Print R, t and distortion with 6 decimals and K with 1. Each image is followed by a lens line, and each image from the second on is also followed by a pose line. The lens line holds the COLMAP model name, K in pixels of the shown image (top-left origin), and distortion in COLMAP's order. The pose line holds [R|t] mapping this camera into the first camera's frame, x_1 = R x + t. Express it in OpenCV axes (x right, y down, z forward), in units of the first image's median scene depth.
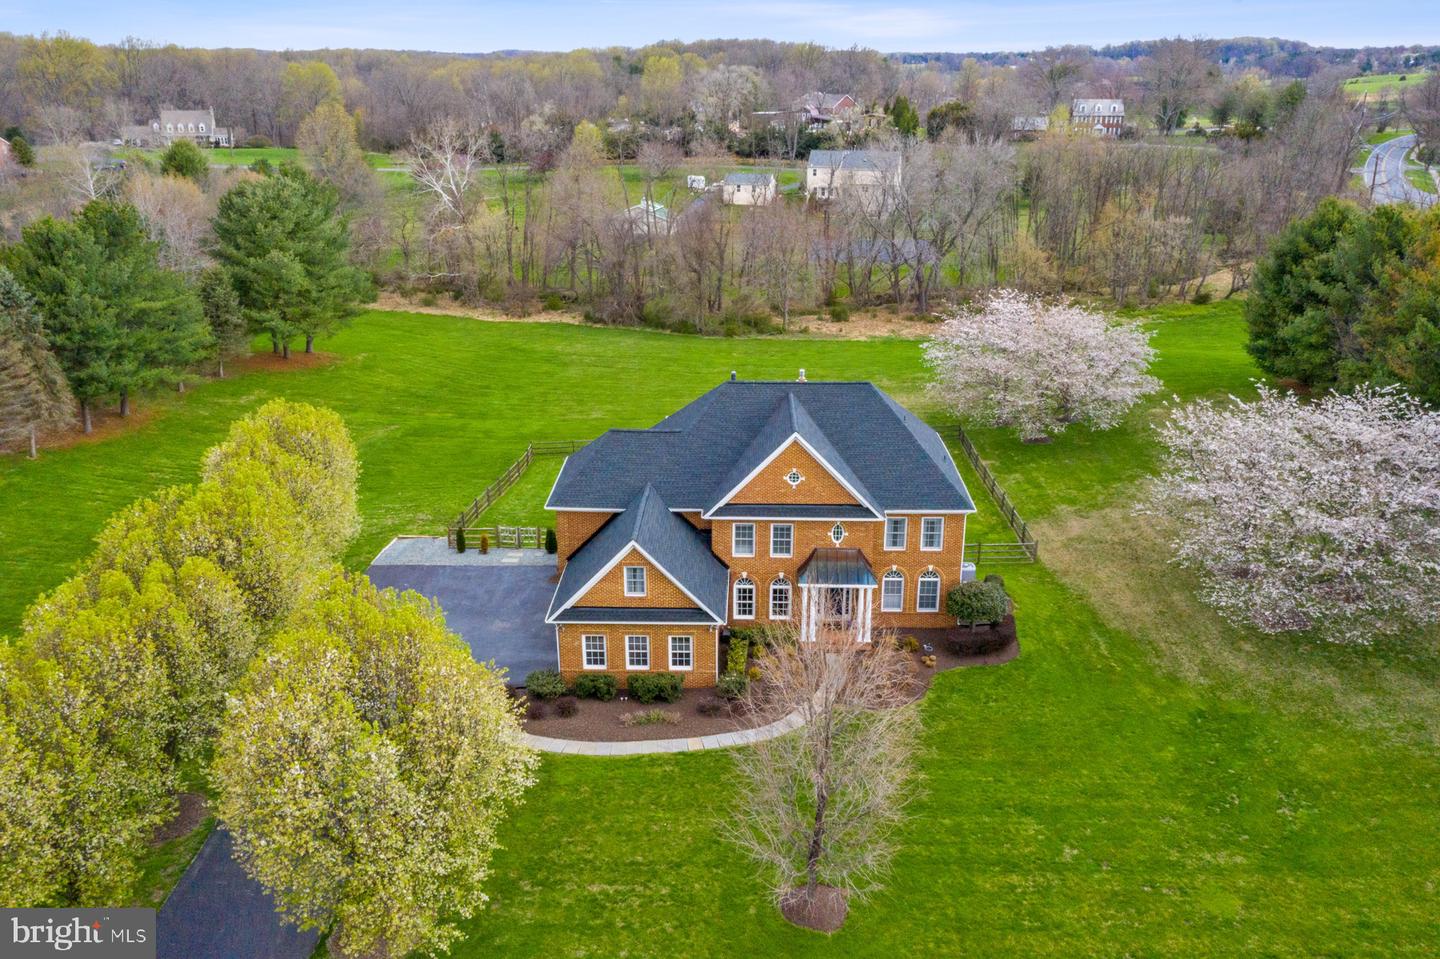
lens RADIAL K [[1145.0, 0, 720.0], [0, 1145.0, 479.5], [0, 0, 1]] dist [-0.008656, 0.002257]
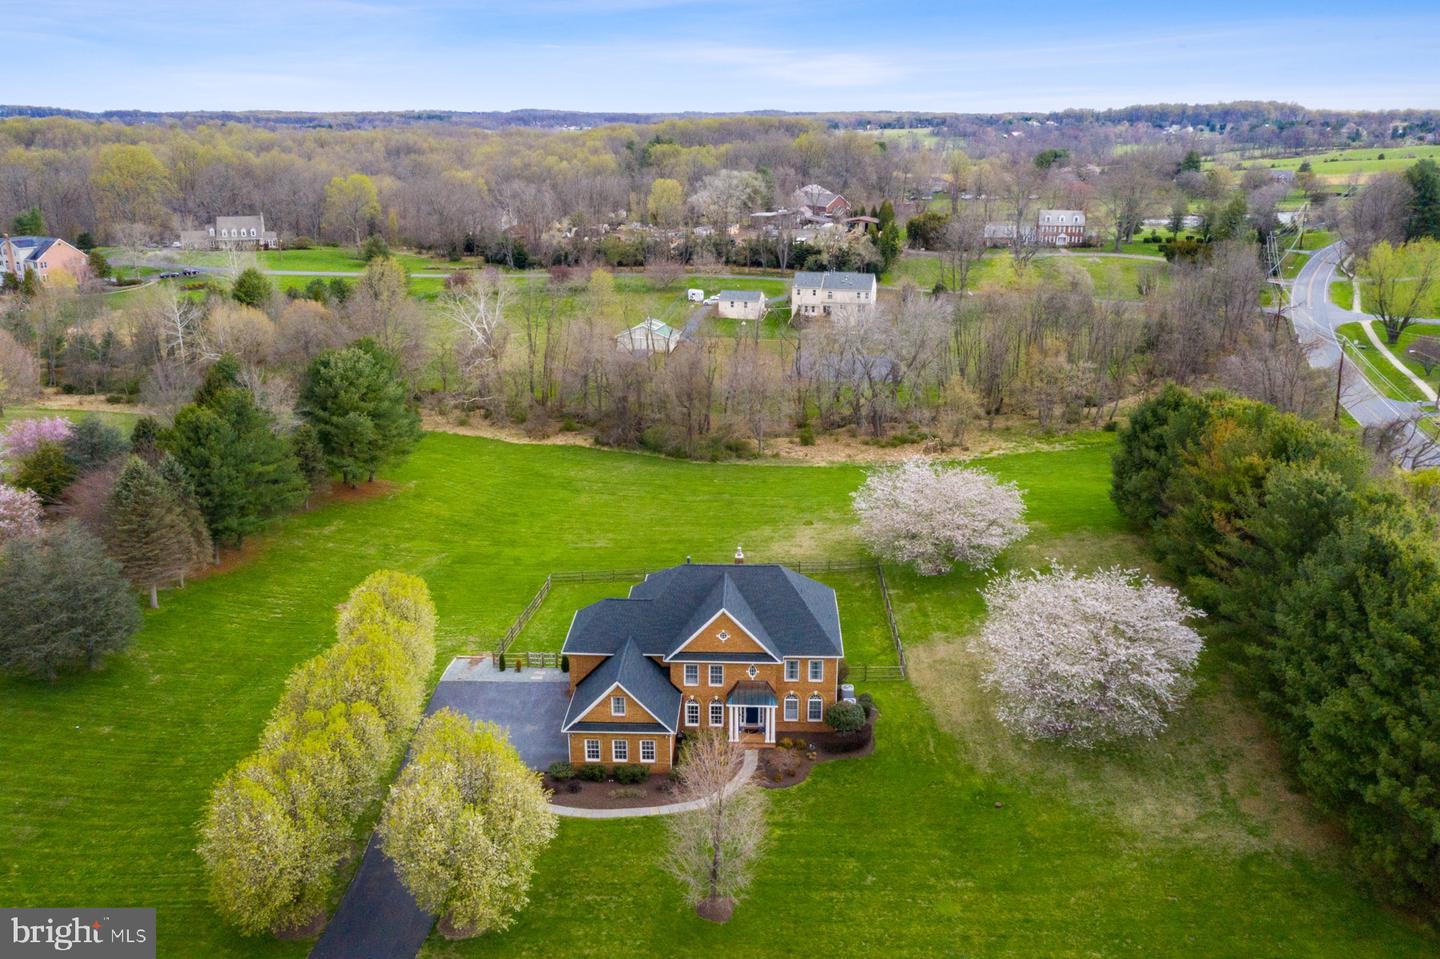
lens RADIAL K [[1145.0, 0, 720.0], [0, 1145.0, 479.5], [0, 0, 1]] dist [-0.008656, 0.002257]
pose [[0.999922, 0.002453, -0.012207, 0.075545], [-0.002944, 0.999181, -0.040366, -0.143591], [0.012098, 0.040398, 0.999110, -0.526386]]
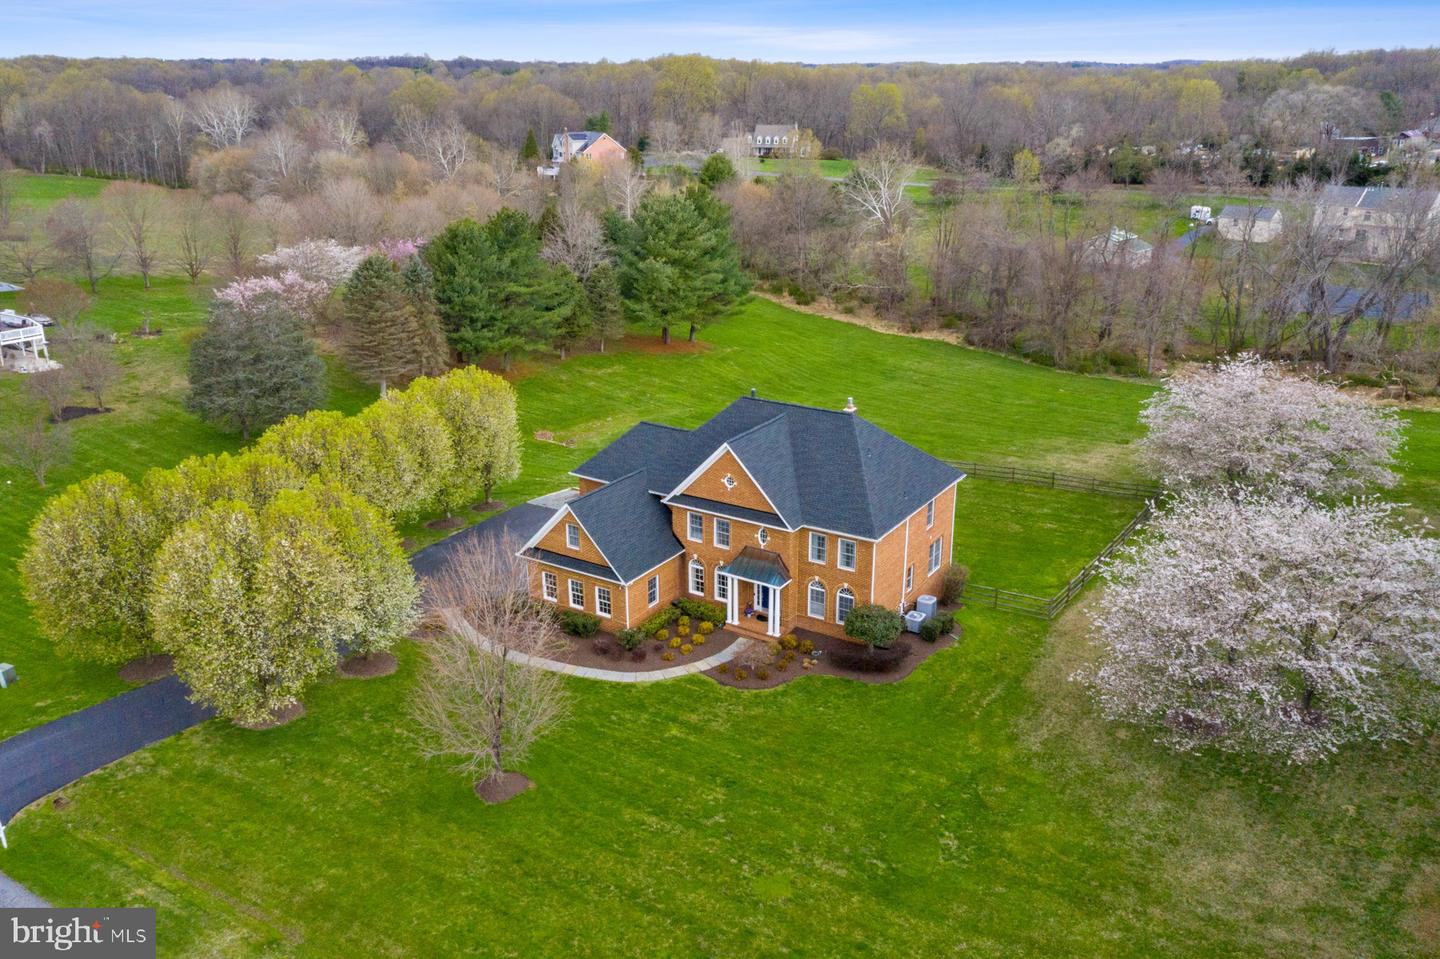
lens RADIAL K [[1145.0, 0, 720.0], [0, 1145.0, 479.5], [0, 0, 1]] dist [-0.008656, 0.002257]
pose [[0.855667, 0.168479, -0.489334, 0.605428], [-0.172270, 0.984329, 0.037669, -0.044271], [0.488013, 0.052065, 0.871282, -0.026414]]
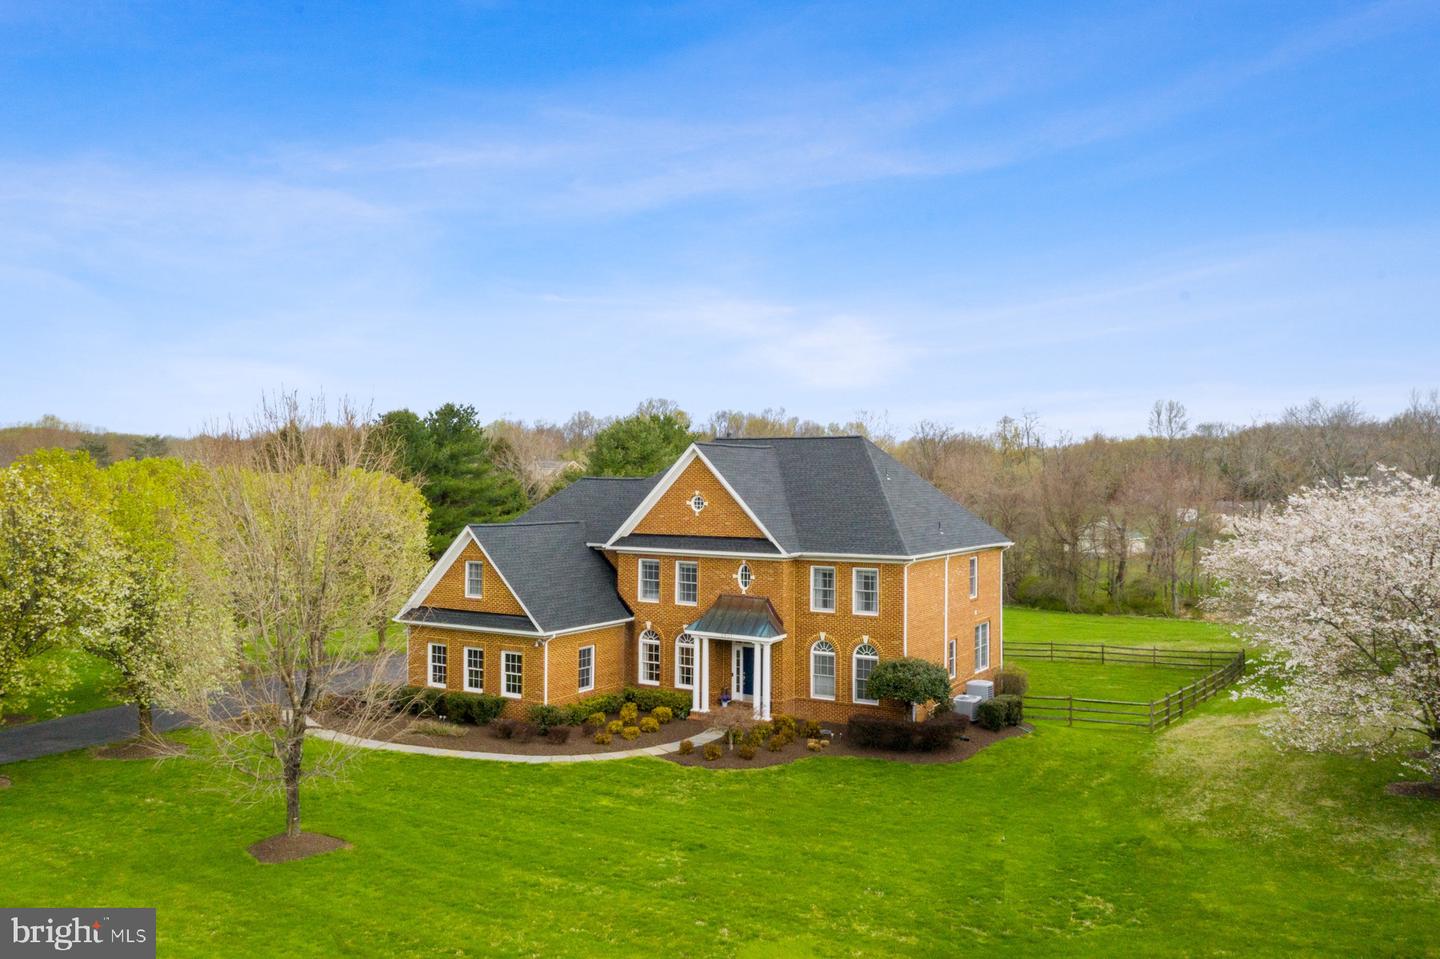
lens RADIAL K [[1153.0, 0, 723.9], [0, 1153.0, 467.1], [0, 0, 1]] dist [-0.001964, -0.002227]
pose [[0.870159, 0.000525, -0.492770, 0.480869], [-0.174174, 0.935777, -0.306570, 0.222369], [0.460962, 0.352593, 0.814366, 0.294512]]
